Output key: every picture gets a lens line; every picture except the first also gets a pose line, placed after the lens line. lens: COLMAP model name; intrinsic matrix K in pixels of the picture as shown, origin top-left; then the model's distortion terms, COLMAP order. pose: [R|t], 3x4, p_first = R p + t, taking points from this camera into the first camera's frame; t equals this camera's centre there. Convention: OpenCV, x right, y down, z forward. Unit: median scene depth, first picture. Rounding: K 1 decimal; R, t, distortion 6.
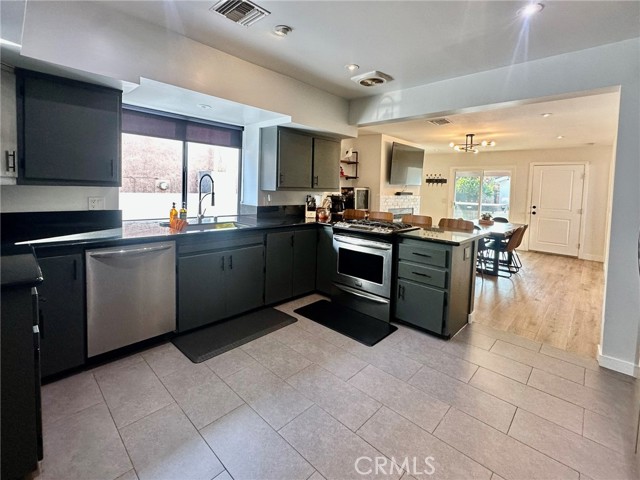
lens RADIAL K [[295.1, 0, 327.0], [0, 295.1, 206.1], [0, 0, 1]] dist [0.010025, -0.000045]
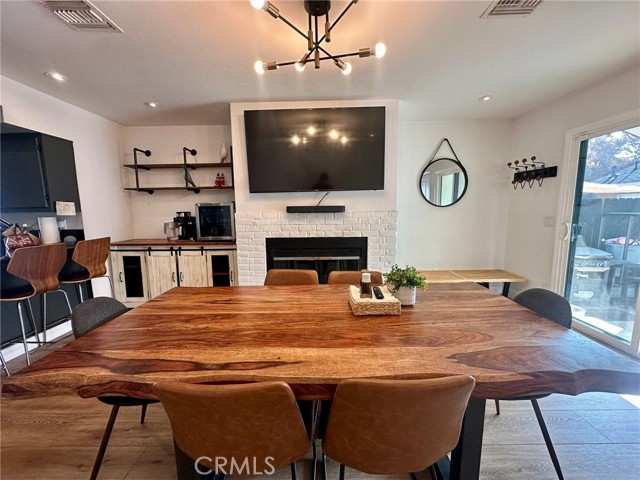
lens RADIAL K [[253.5, 0, 320.9], [0, 253.5, 241.3], [0, 0, 1]] dist [-0.003803, 0.000206]
pose [[0.668599, 0.050718, -0.741892, 1.133919], [-0.006348, 0.998024, 0.062507, -0.026574], [0.743596, -0.037082, 0.667600, 1.356050]]
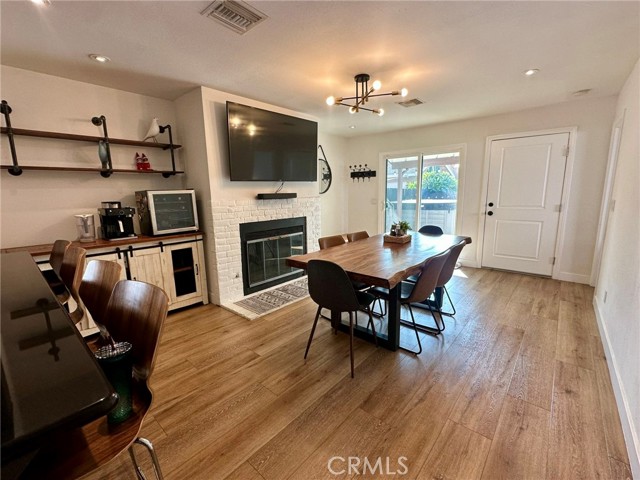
lens RADIAL K [[273.3, 0, 319.0], [0, 273.3, 243.2], [0, 0, 1]] dist [0.002113, 0.000538]
pose [[0.998401, -0.056513, -0.001453, 0.655498], [0.056240, 0.990320, 0.126898, -0.022931], [-0.005733, -0.126777, 0.991915, 0.804721]]
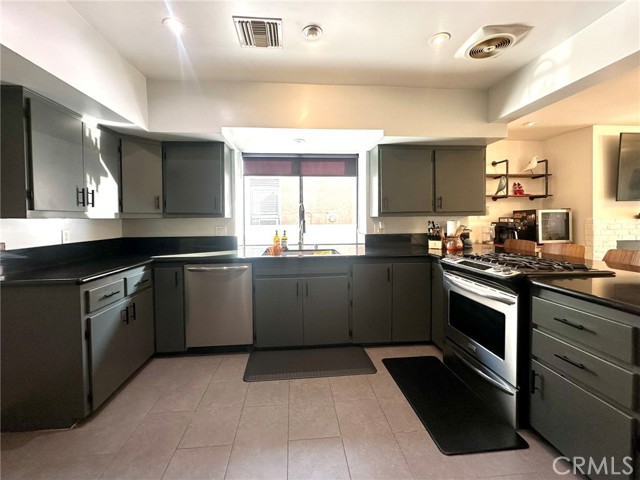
lens RADIAL K [[273.3, 0, 315.6], [0, 273.3, 226.6], [0, 0, 1]] dist [0.002113, 0.000538]
pose [[0.736308, -0.022157, -0.676284, 0.236555], [-0.006071, 0.999207, -0.039346, 0.011074], [0.676619, 0.033076, 0.735590, 0.252315]]
